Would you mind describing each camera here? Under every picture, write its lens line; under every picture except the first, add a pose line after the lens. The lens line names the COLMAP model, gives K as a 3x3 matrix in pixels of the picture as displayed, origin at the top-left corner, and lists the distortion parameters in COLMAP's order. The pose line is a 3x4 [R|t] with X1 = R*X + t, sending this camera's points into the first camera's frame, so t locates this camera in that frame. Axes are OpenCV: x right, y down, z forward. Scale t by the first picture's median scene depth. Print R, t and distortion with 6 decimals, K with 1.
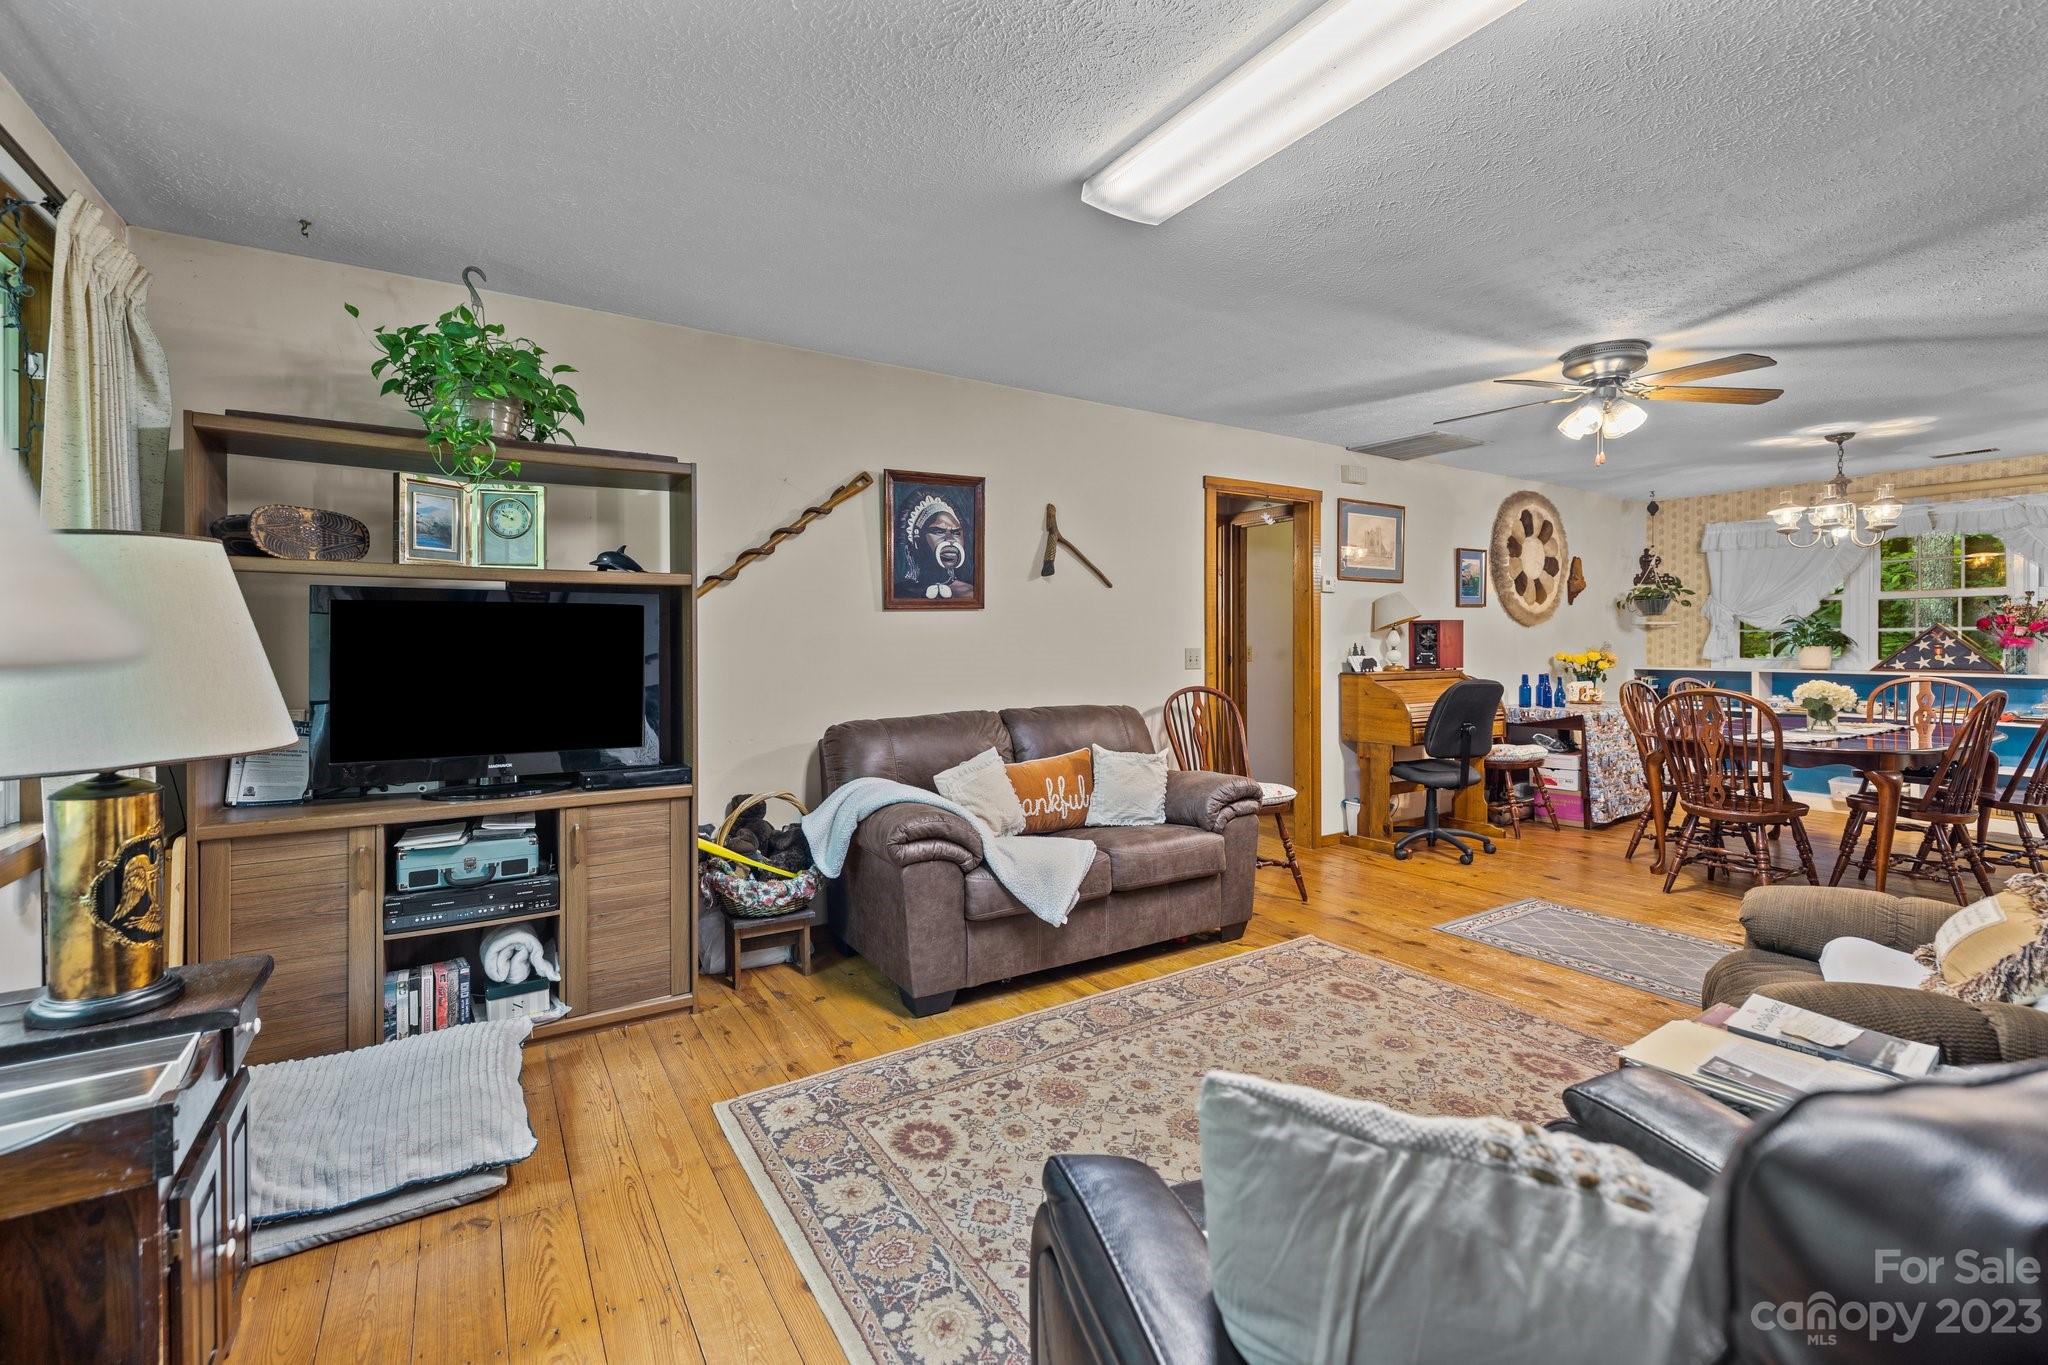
lens RADIAL K [[873.7, 0, 1024.1], [0, 873.7, 650.5], [0, 0, 1]] dist [-0.001947, -0.000385]
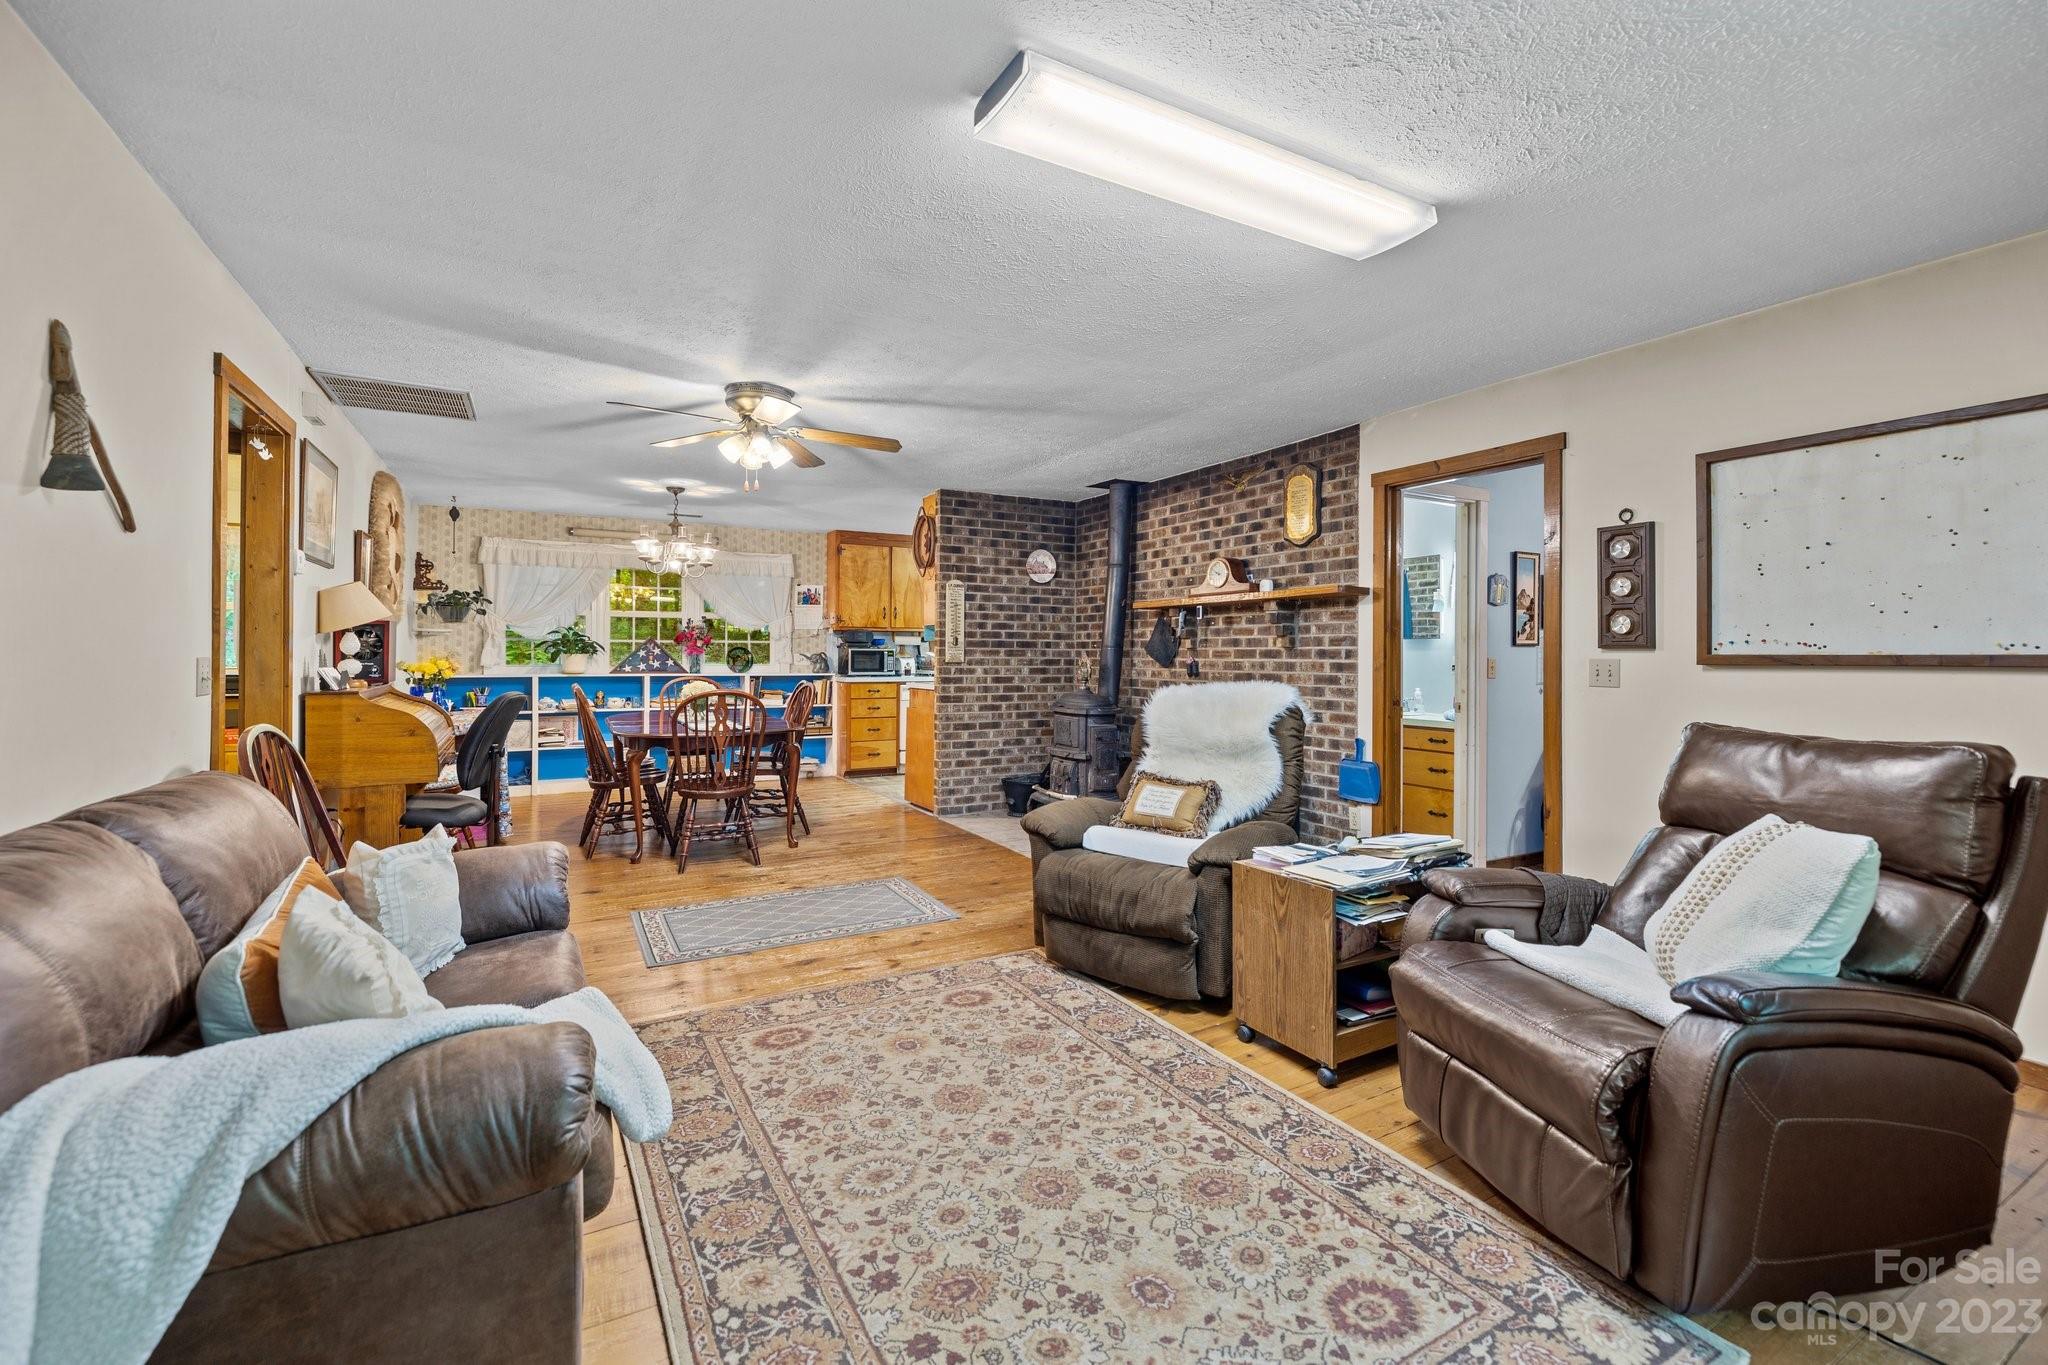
lens RADIAL K [[873.7, 0, 1017.6], [0, 873.7, 649.6], [0, 0, 1]] dist [-0.001947, -0.000385]
pose [[0.061239, 0.004754, 0.998112, -0.481312], [0.004972, 0.999975, -0.005068, -0.003276], [-0.998111, 0.005273, 0.061214, 0.666186]]
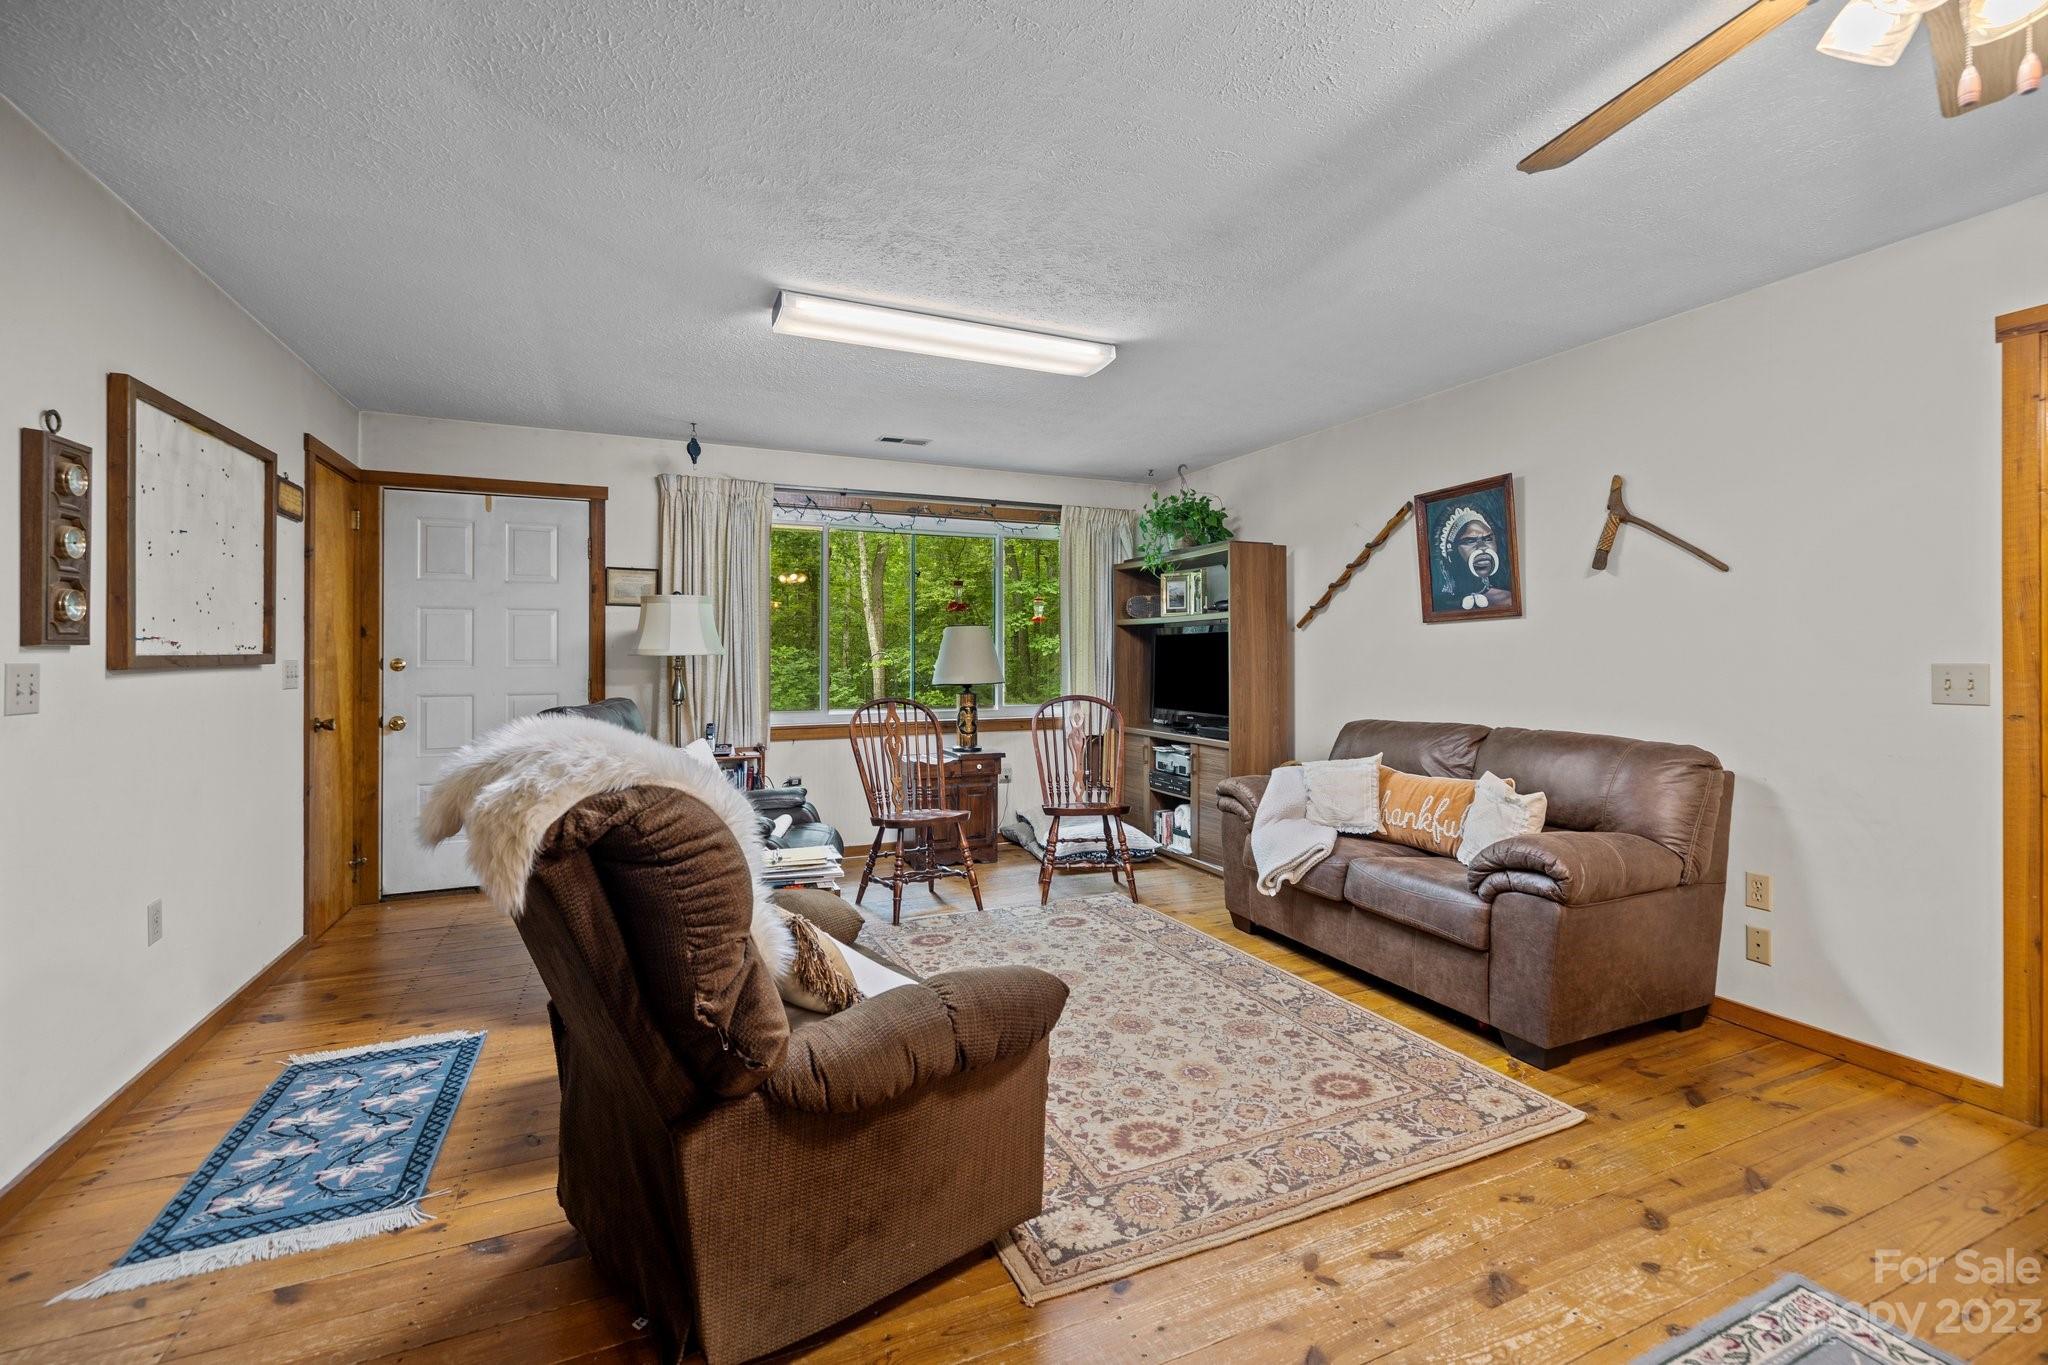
lens RADIAL K [[873.7, 0, 1027.4], [0, 873.7, 647.2], [0, 0, 1]] dist [-0.001947, -0.000385]
pose [[-0.142525, -0.007218, -0.989765, 1.156670], [-0.008044, 0.999949, -0.006134, -0.007242], [0.989758, 0.007088, -0.142576, 0.781925]]
